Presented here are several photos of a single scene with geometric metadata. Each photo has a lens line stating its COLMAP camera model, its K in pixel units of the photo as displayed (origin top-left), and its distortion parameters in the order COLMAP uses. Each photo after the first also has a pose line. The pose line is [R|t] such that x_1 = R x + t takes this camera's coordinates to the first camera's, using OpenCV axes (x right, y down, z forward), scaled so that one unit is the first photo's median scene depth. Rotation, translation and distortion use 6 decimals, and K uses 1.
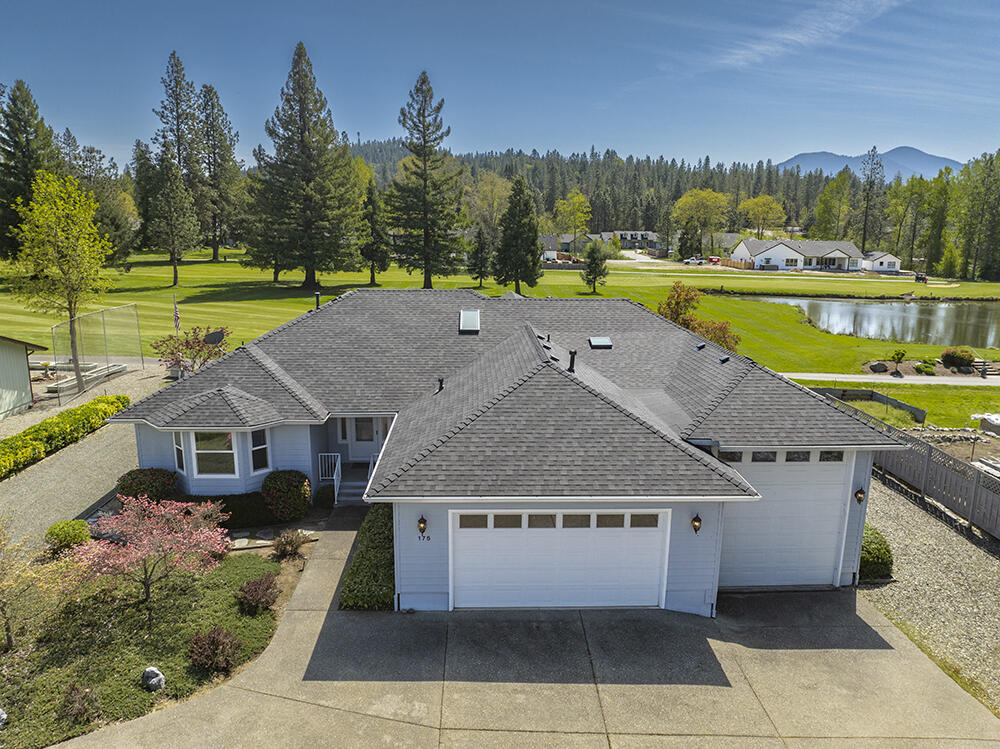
lens RADIAL K [[701.3, 0, 500.4], [0, 701.3, 371.3], [0, 0, 1]] dist [-0.051876, 0.019807]
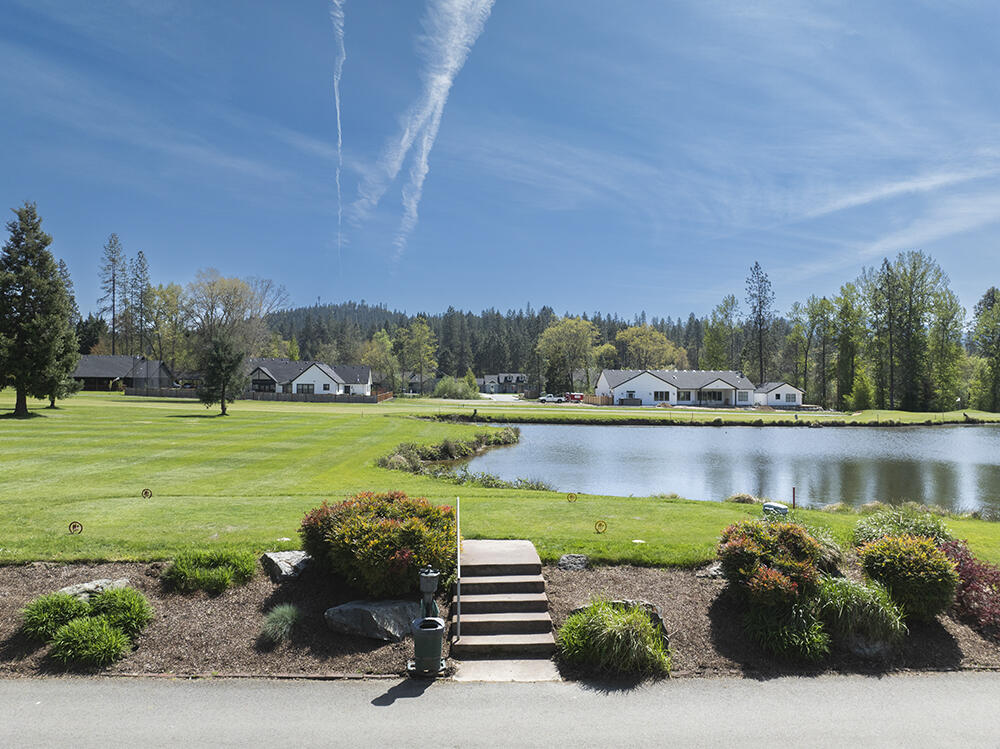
lens RADIAL K [[701.3, 0, 493.7], [0, 701.3, 369.9], [0, 0, 1]] dist [-0.051876, 0.019807]
pose [[0.999374, -0.002389, 0.035300, 0.407053], [0.010465, 0.973034, -0.230424, -0.012694], [-0.033798, 0.230649, 0.972450, 0.474653]]
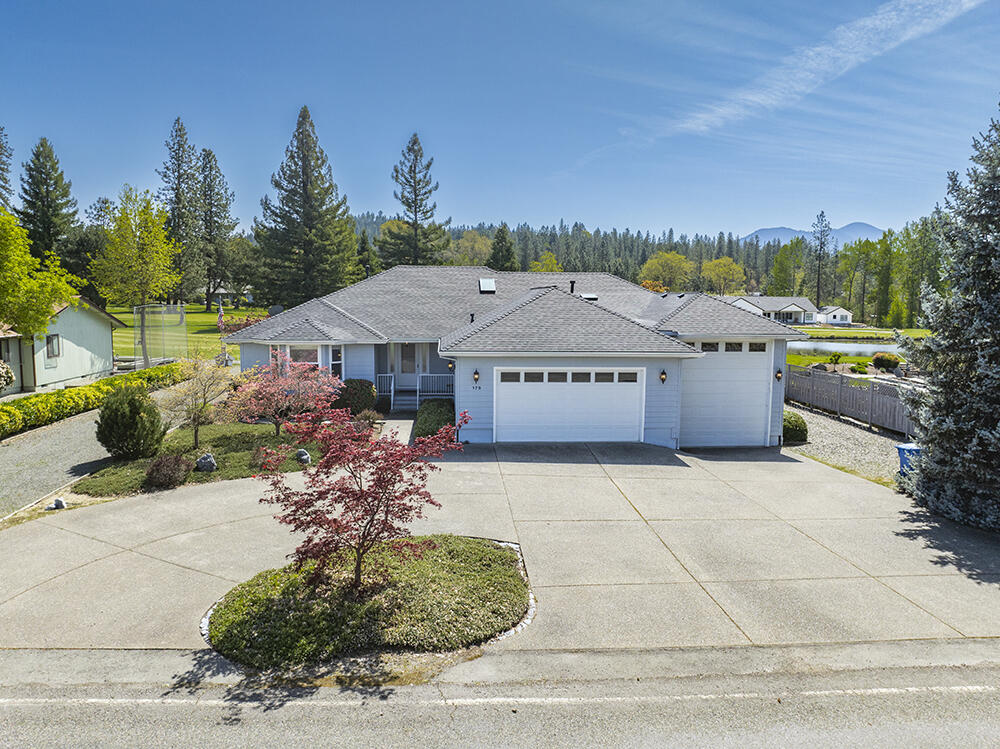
lens RADIAL K [[701.3, 0, 500.8], [0, 701.3, 374.1], [0, 0, 1]] dist [-0.051876, 0.019807]
pose [[0.999128, -0.006192, 0.041295, -0.022127], [0.010212, 0.995148, -0.097853, 0.065634], [-0.040489, 0.098190, 0.994344, -0.082003]]
